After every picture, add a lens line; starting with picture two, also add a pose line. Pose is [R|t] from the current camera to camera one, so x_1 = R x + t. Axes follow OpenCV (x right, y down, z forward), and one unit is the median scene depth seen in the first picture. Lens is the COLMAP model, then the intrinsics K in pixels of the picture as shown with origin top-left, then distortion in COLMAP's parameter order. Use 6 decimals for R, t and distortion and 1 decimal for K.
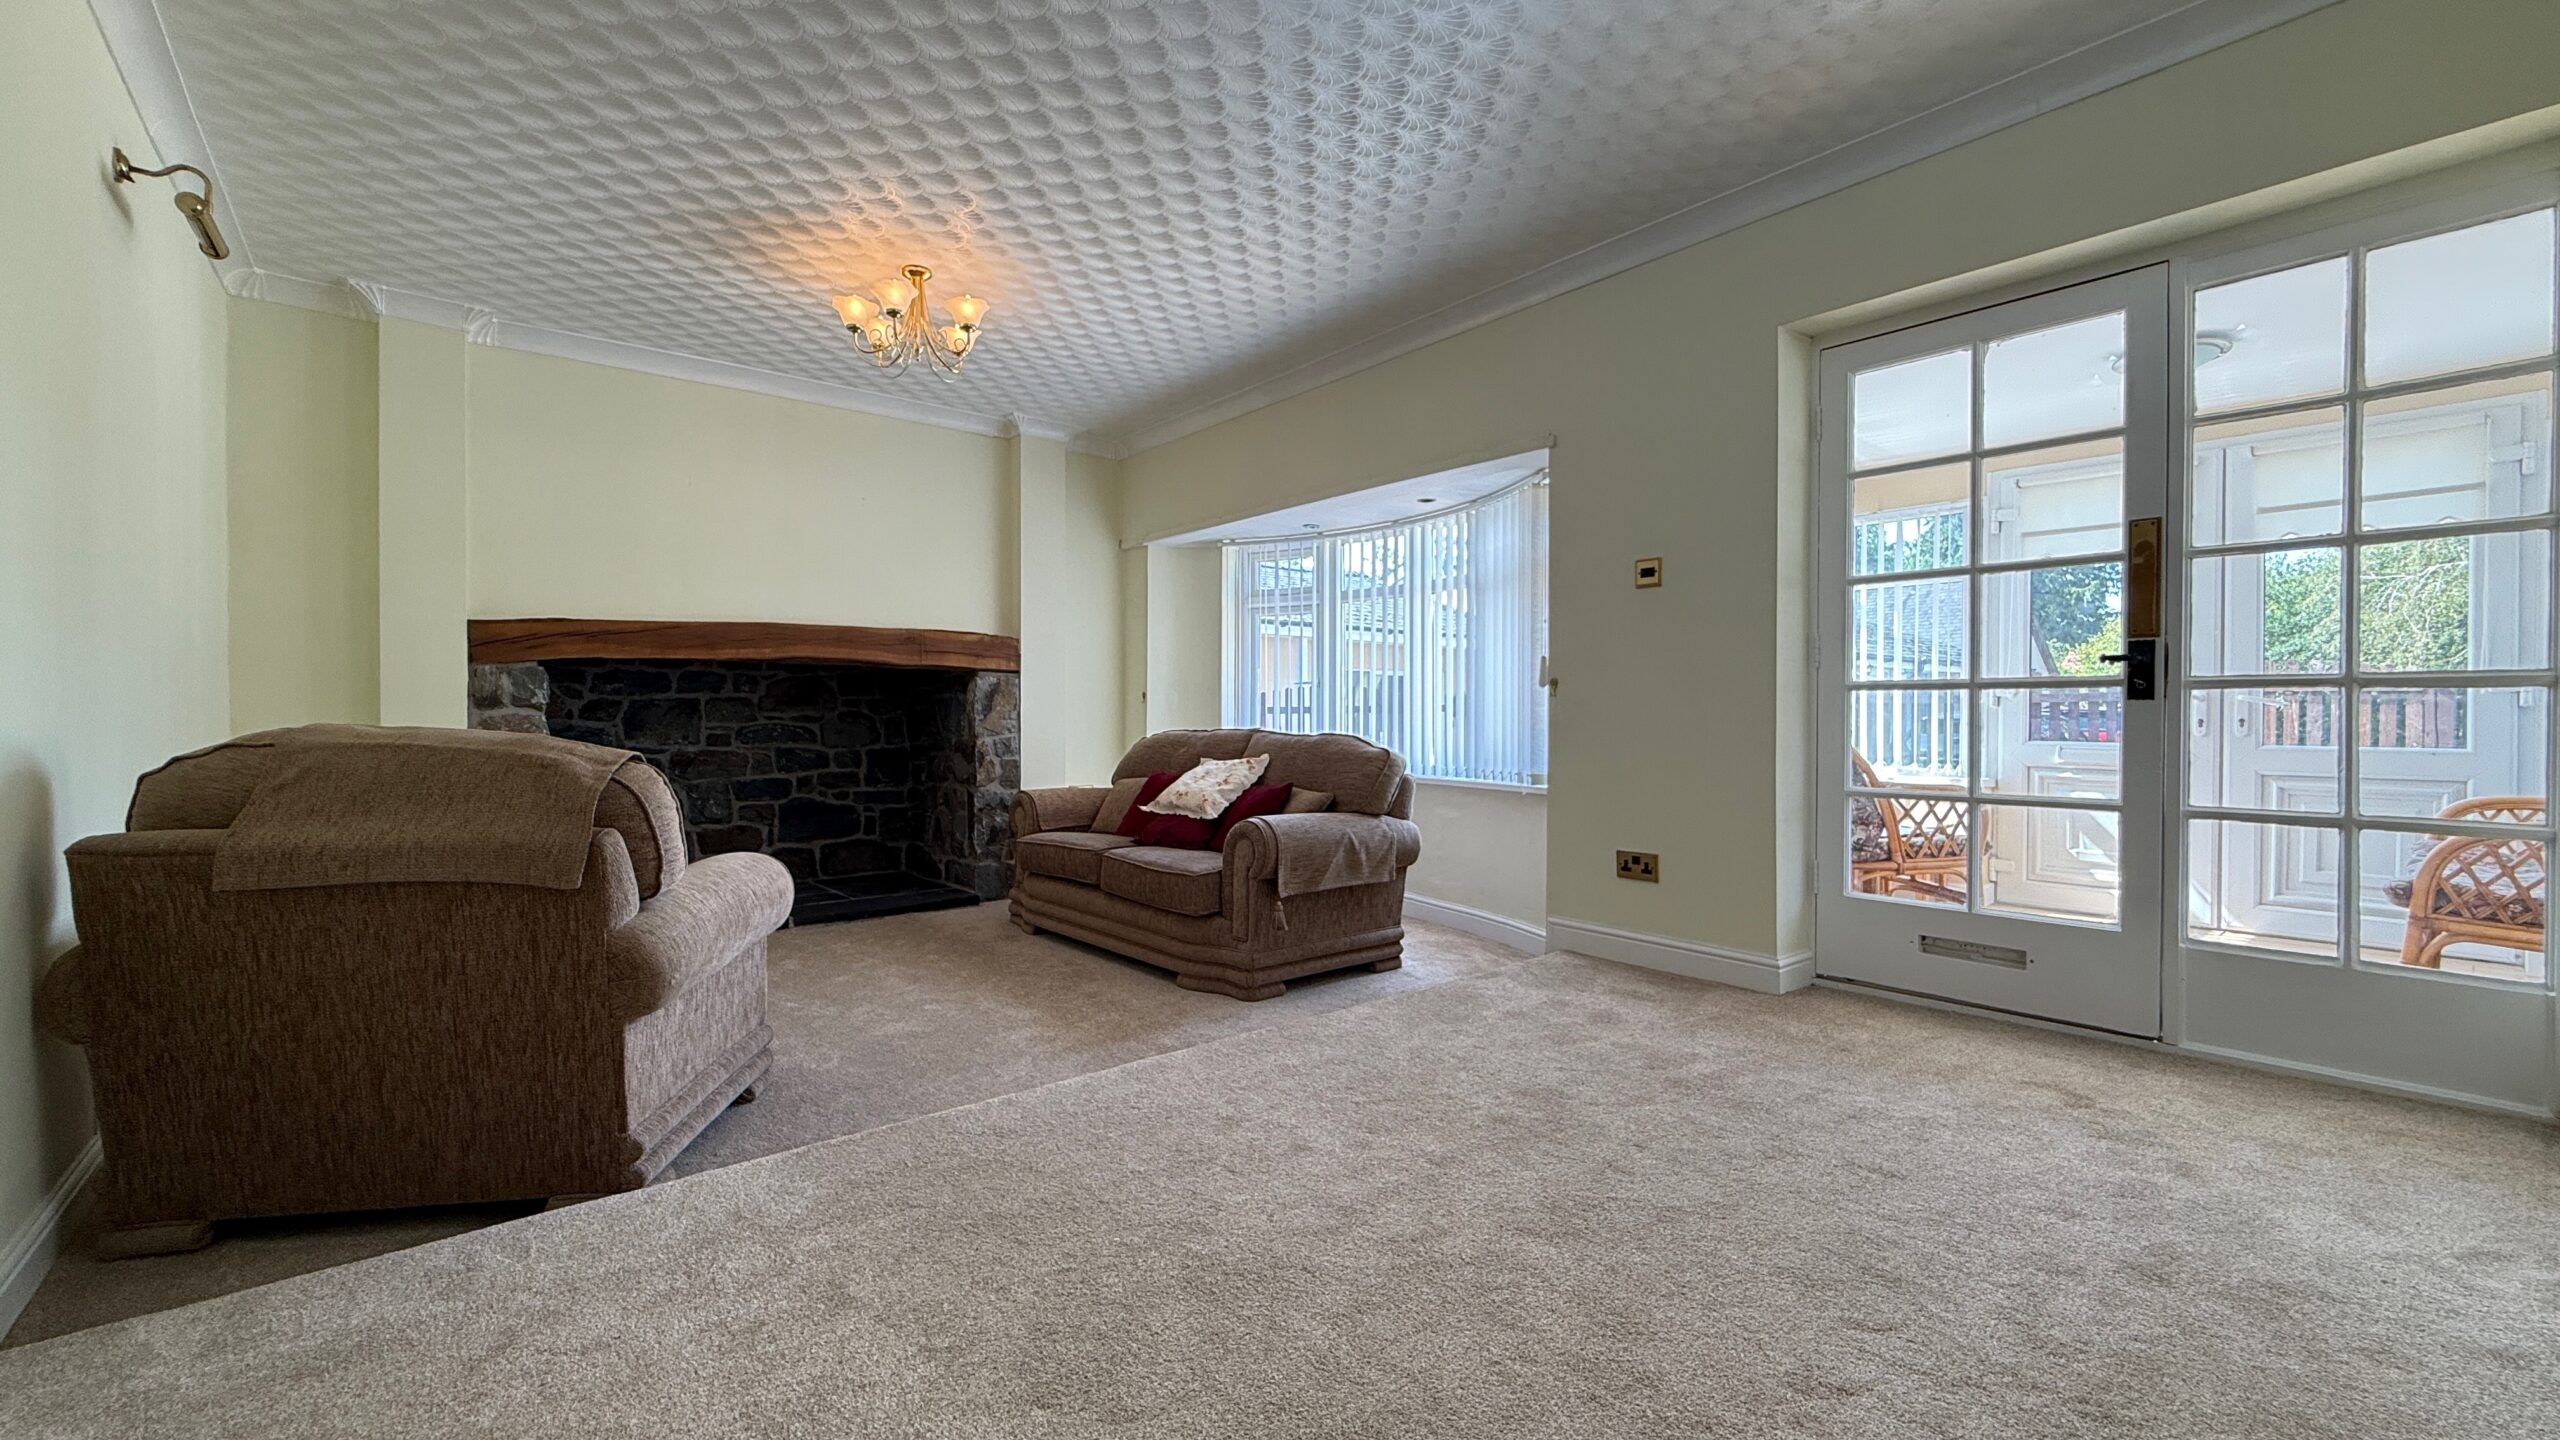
lens RADIAL K [[1019.9, 0, 1270.4], [0, 1019.9, 717.4], [0, 0, 1]] dist [-0.001109, 0.000707]
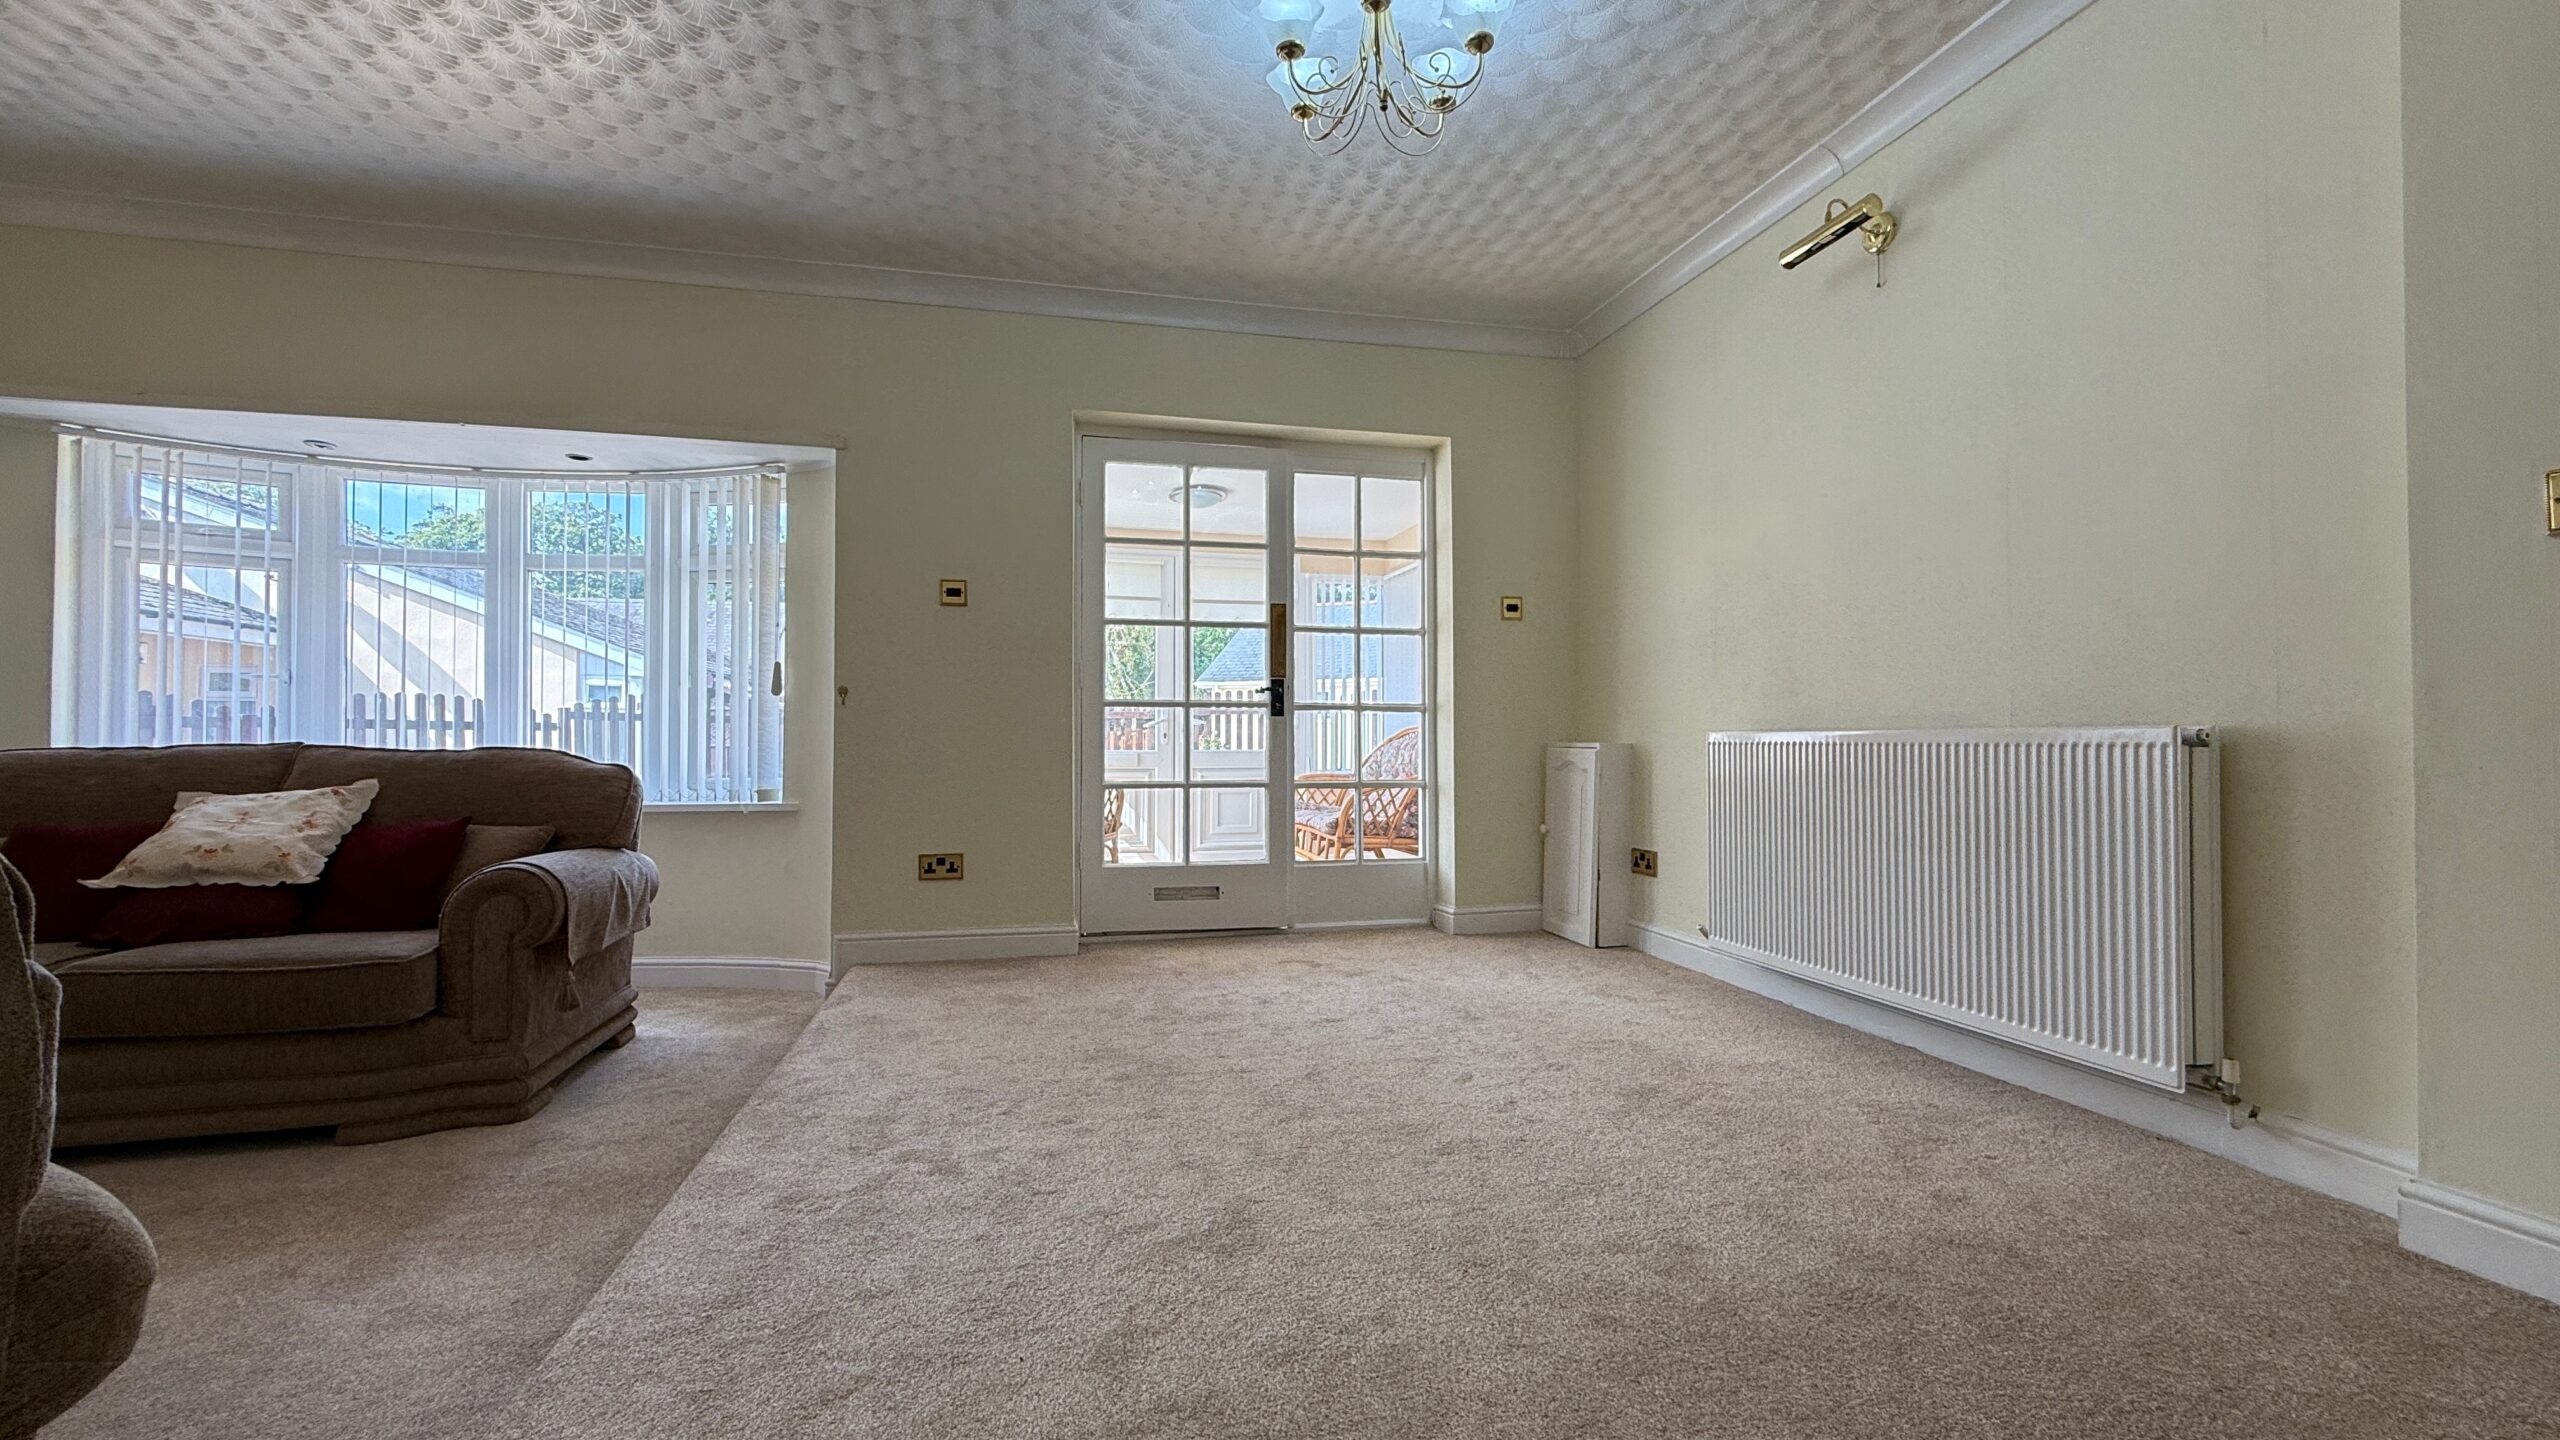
lens RADIAL K [[1019.9, 0, 1276.5], [0, 1019.9, 727.8], [0, 0, 1]] dist [-0.001109, 0.000707]
pose [[0.446317, 0.011162, 0.894805, -0.488090], [0.004931, 0.999876, -0.014932, 0.021210], [-0.894862, 0.011077, 0.446206, 0.243761]]
